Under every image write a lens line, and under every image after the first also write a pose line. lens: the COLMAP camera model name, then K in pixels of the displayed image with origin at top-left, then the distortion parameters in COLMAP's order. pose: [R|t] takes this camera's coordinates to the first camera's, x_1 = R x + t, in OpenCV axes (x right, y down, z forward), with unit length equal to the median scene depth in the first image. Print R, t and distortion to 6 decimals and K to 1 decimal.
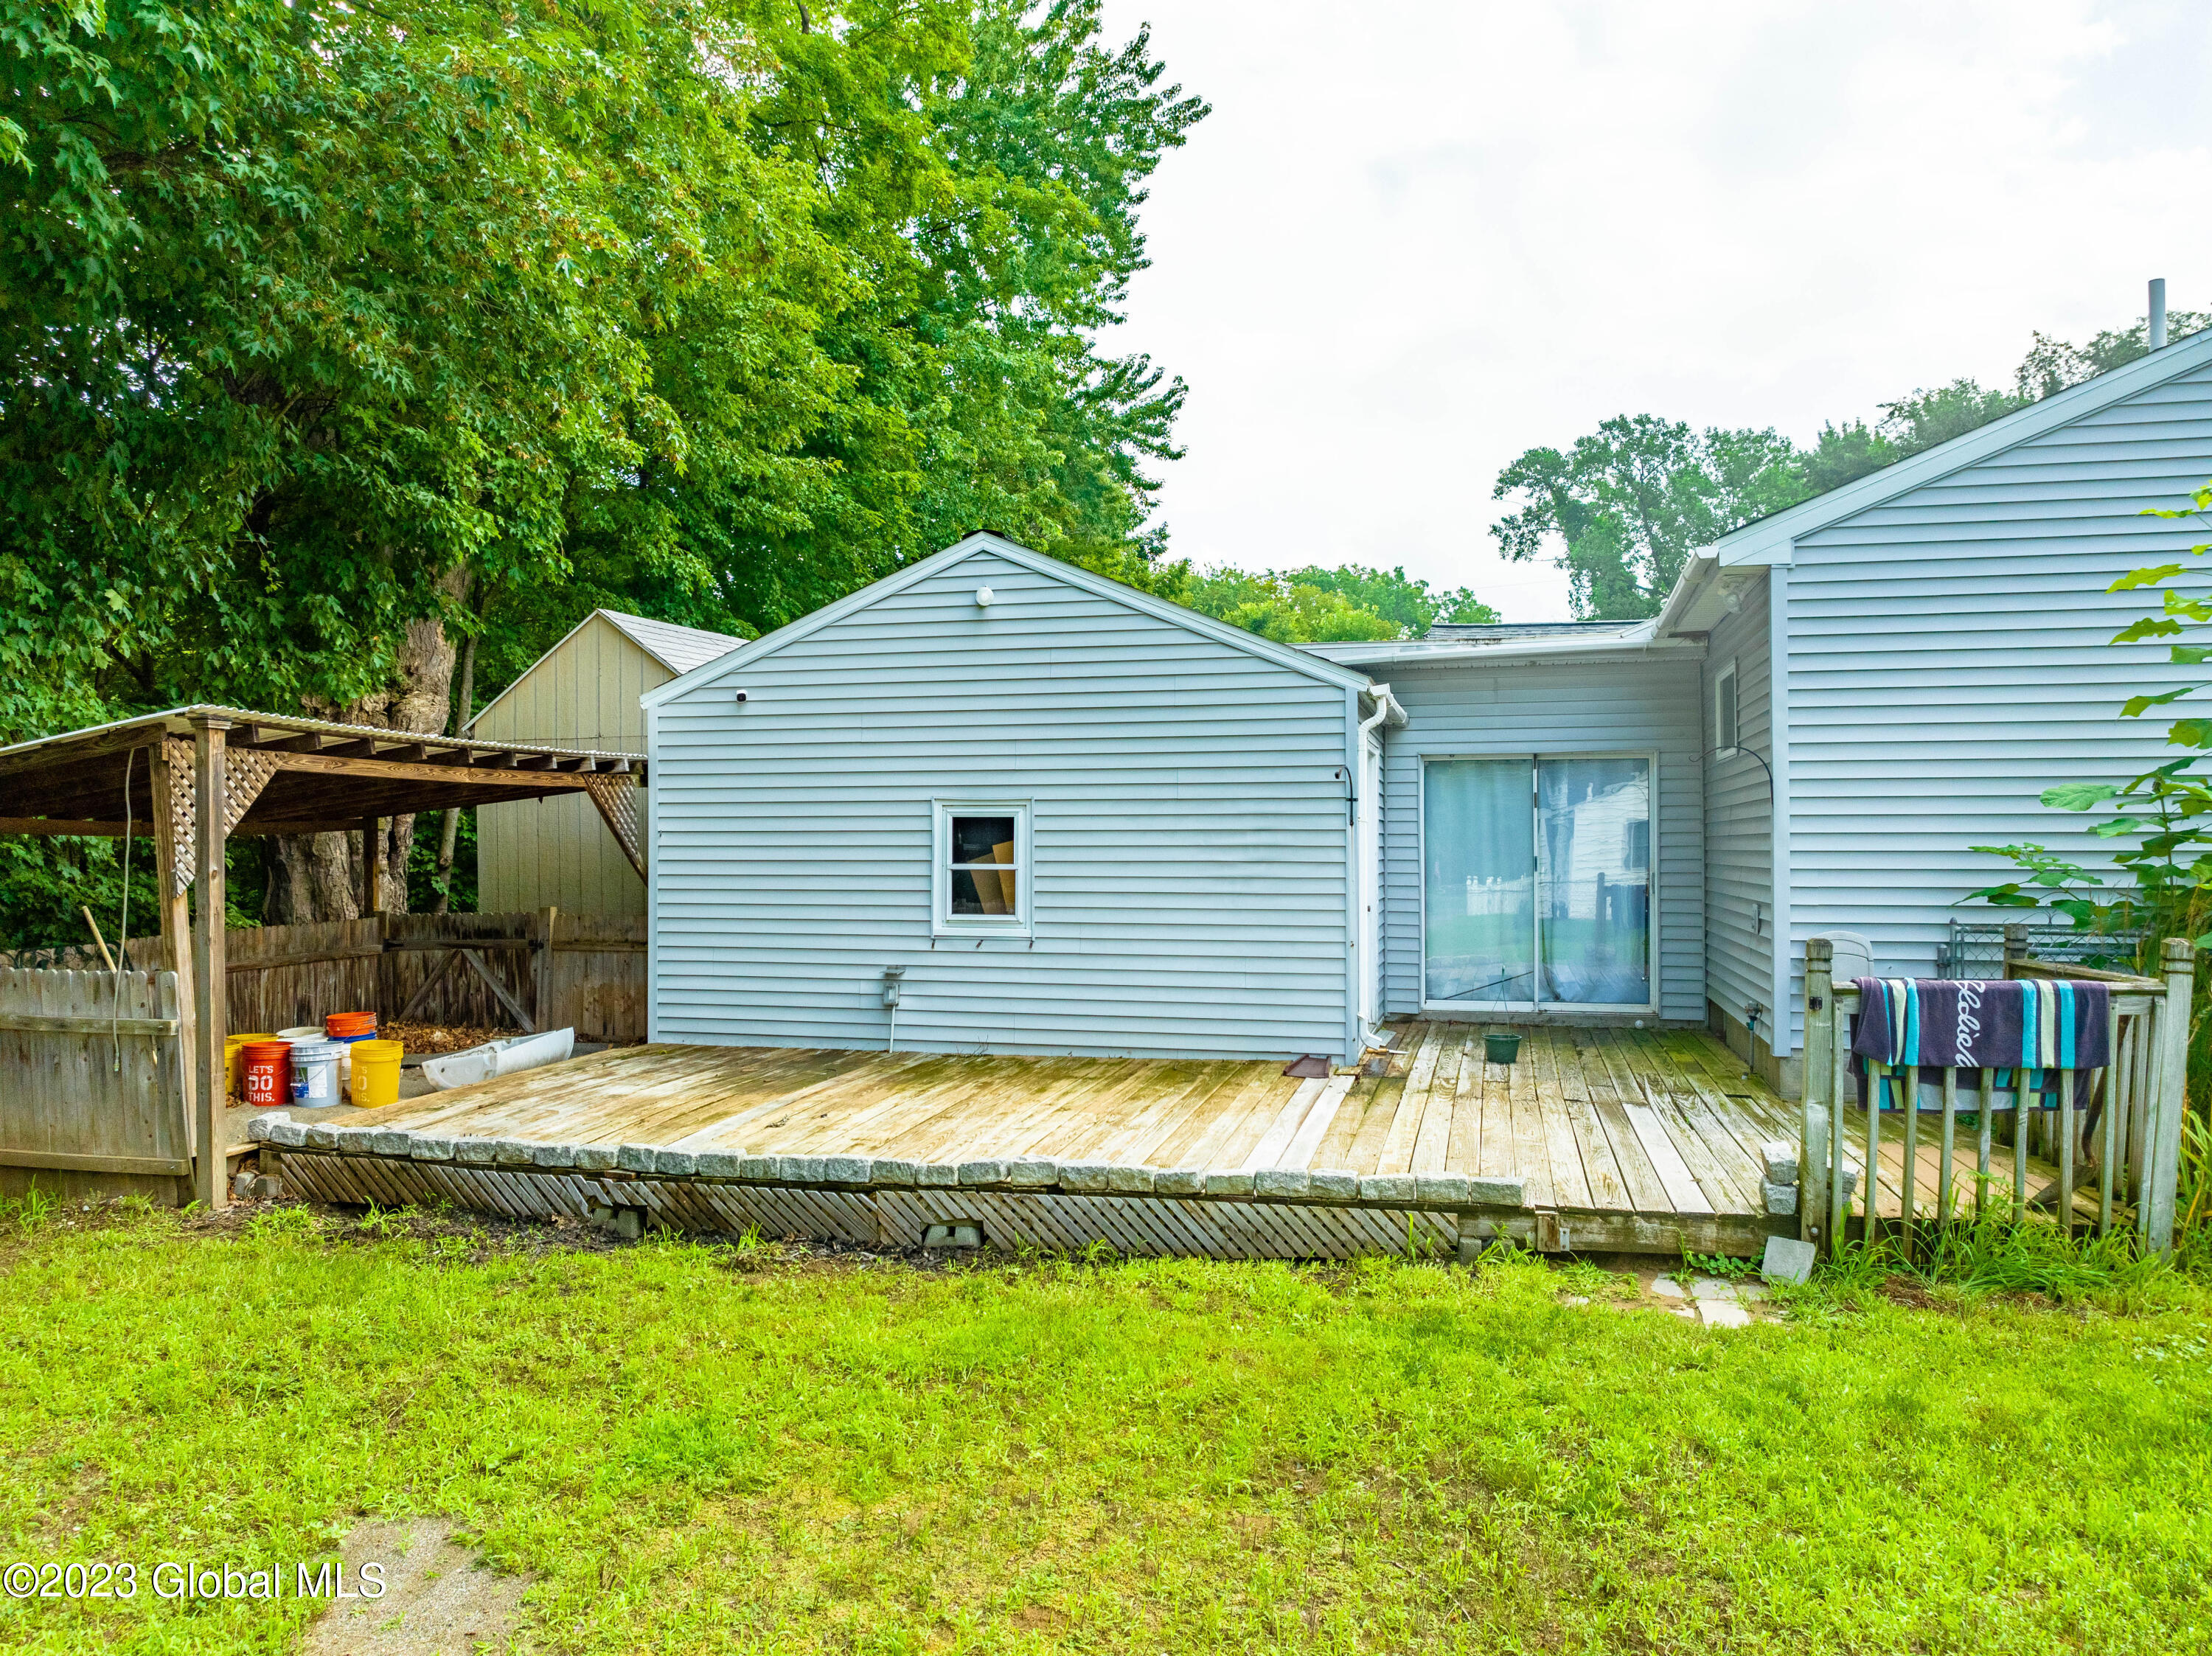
lens RADIAL K [[1556.9, 0, 1109.4], [0, 1556.9, 819.5], [0, 0, 1]] dist [-0.035493, -0.010336]
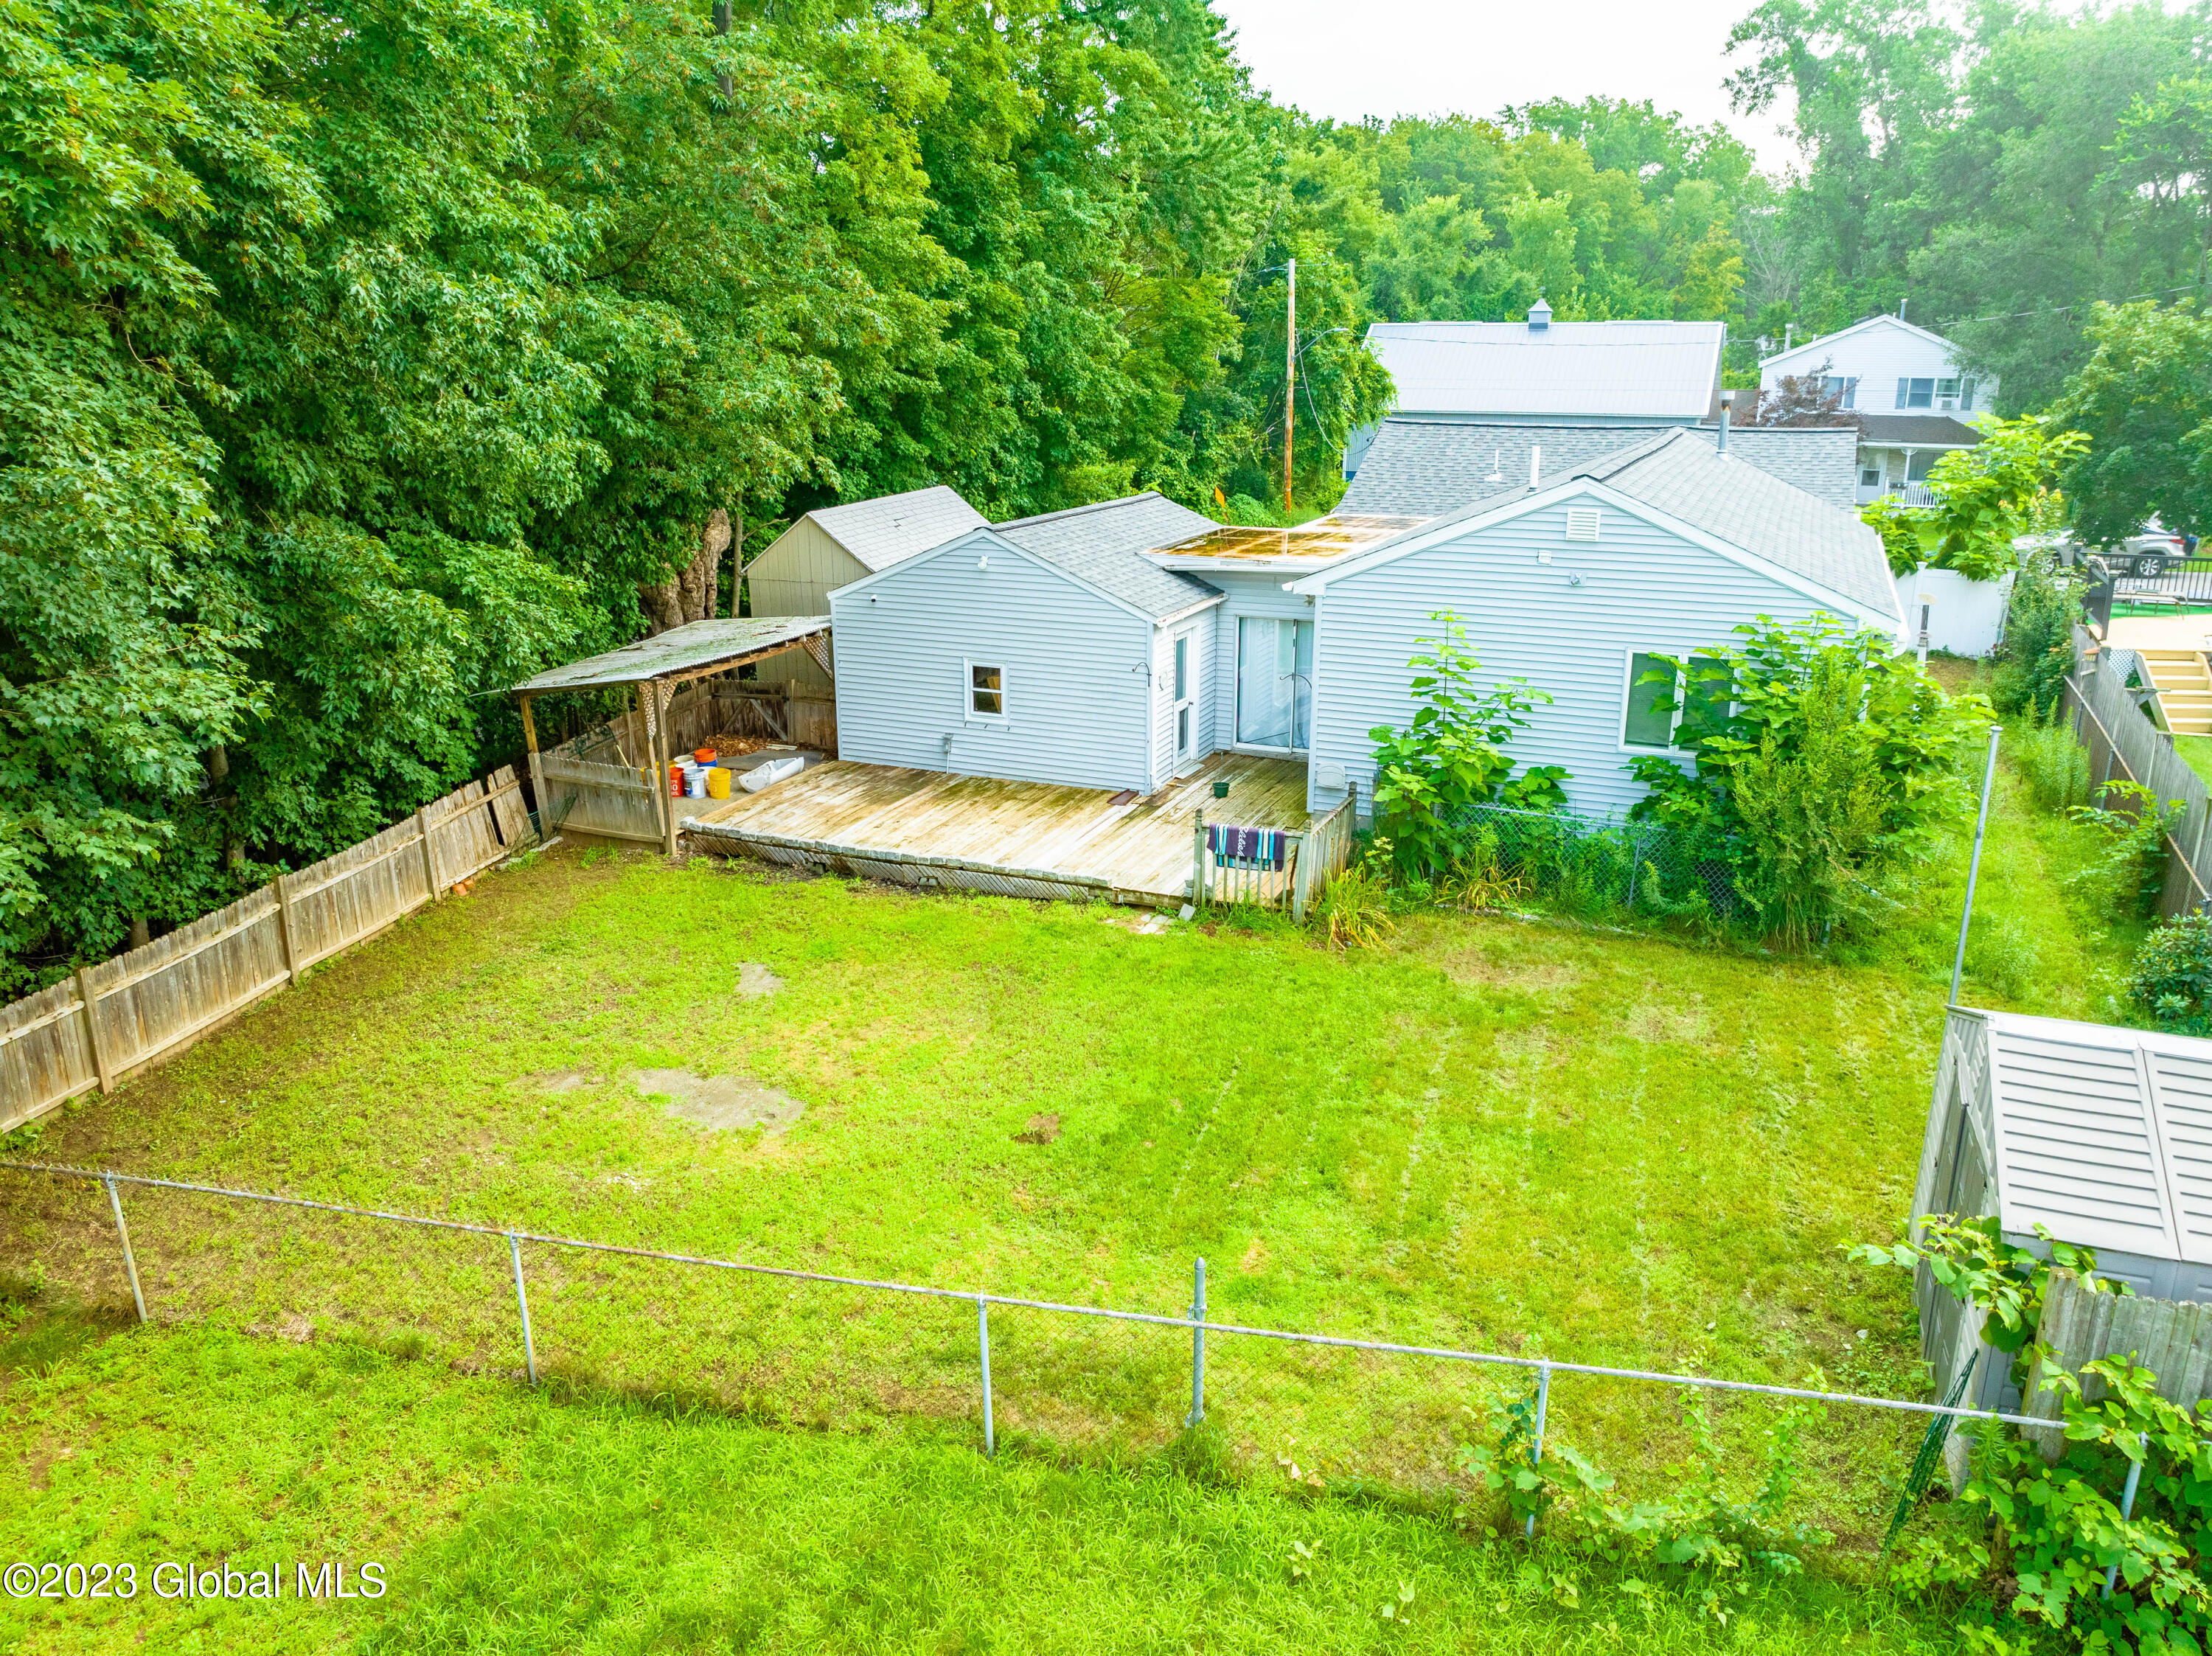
lens RADIAL K [[1551.1, 0, 1106.0], [0, 1551.1, 828.0], [0, 0, 1]] dist [-0.038553, 0.006061]
pose [[0.986479, 0.049172, -0.156336, 0.480483], [0.001687, 0.950830, 0.309708, -0.512092], [0.163878, -0.305784, 0.937891, -1.147491]]
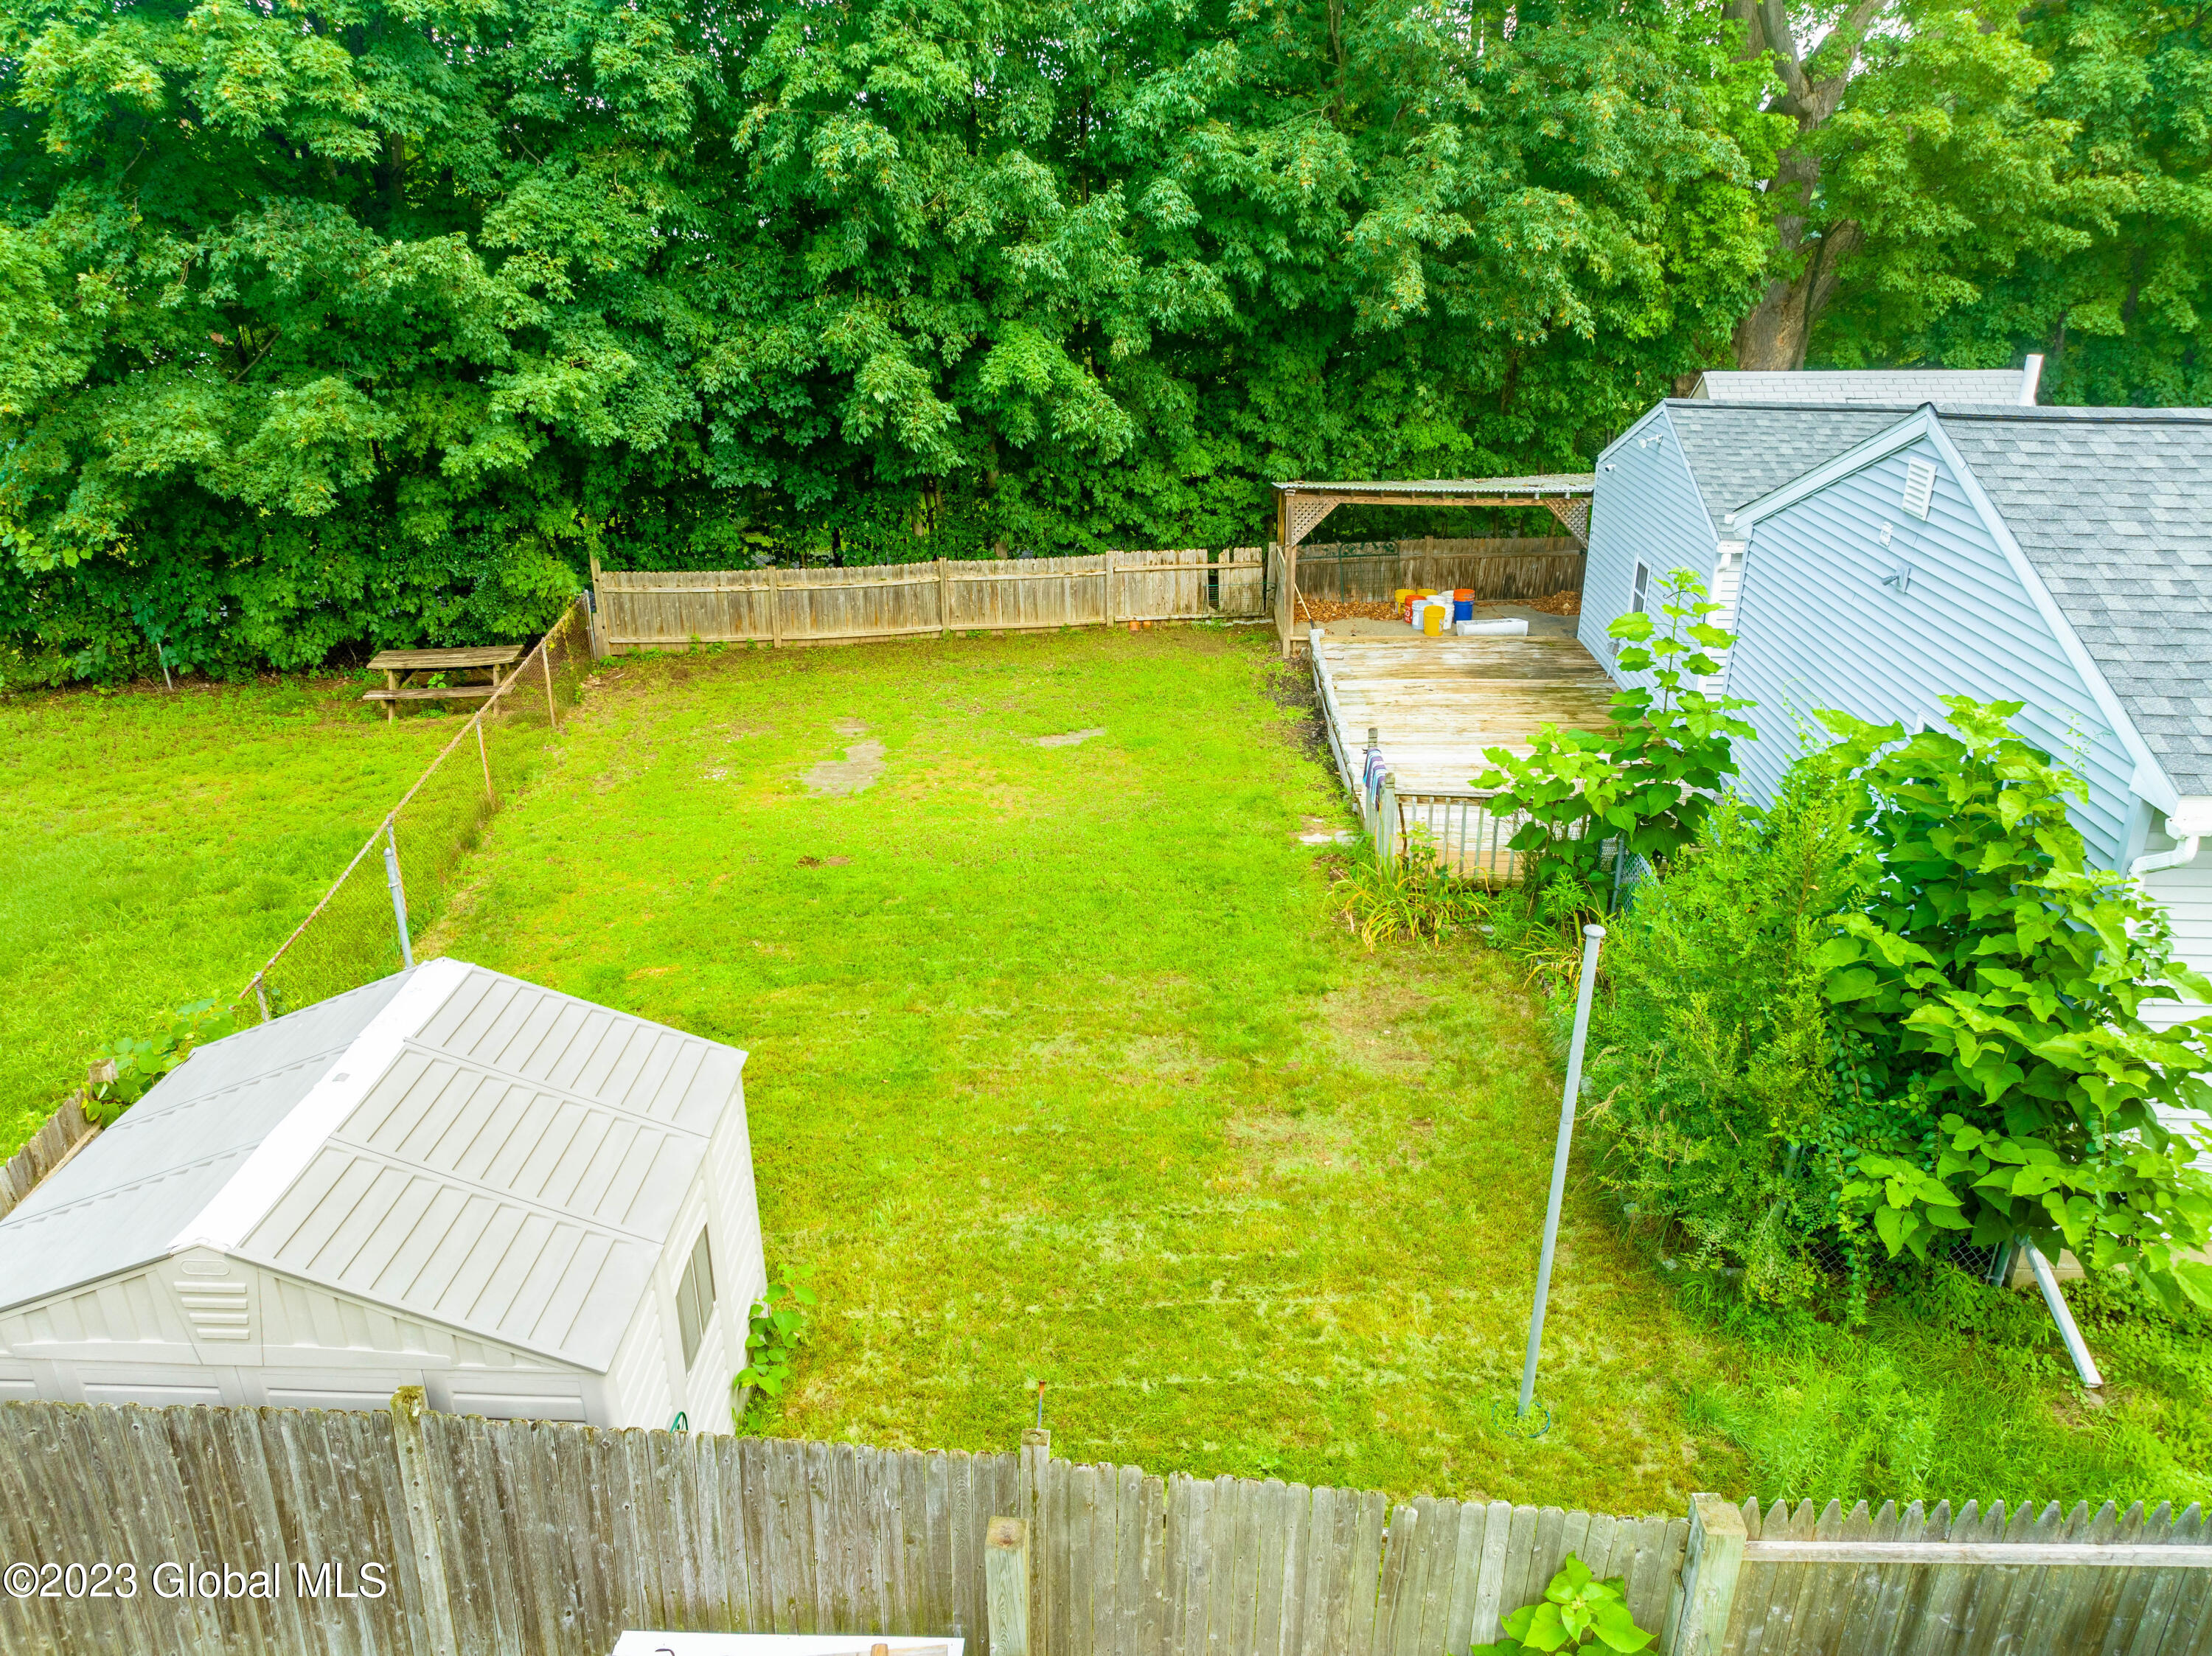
lens RADIAL K [[1559.7, 0, 1094.0], [0, 1559.7, 826.2], [0, 0, 1]] dist [-0.023607, -0.019720]
pose [[0.190821, 0.377475, -0.906146, 1.767403], [0.017714, 0.921633, 0.387657, -0.495717], [0.981465, -0.090025, 0.169180, 0.074006]]
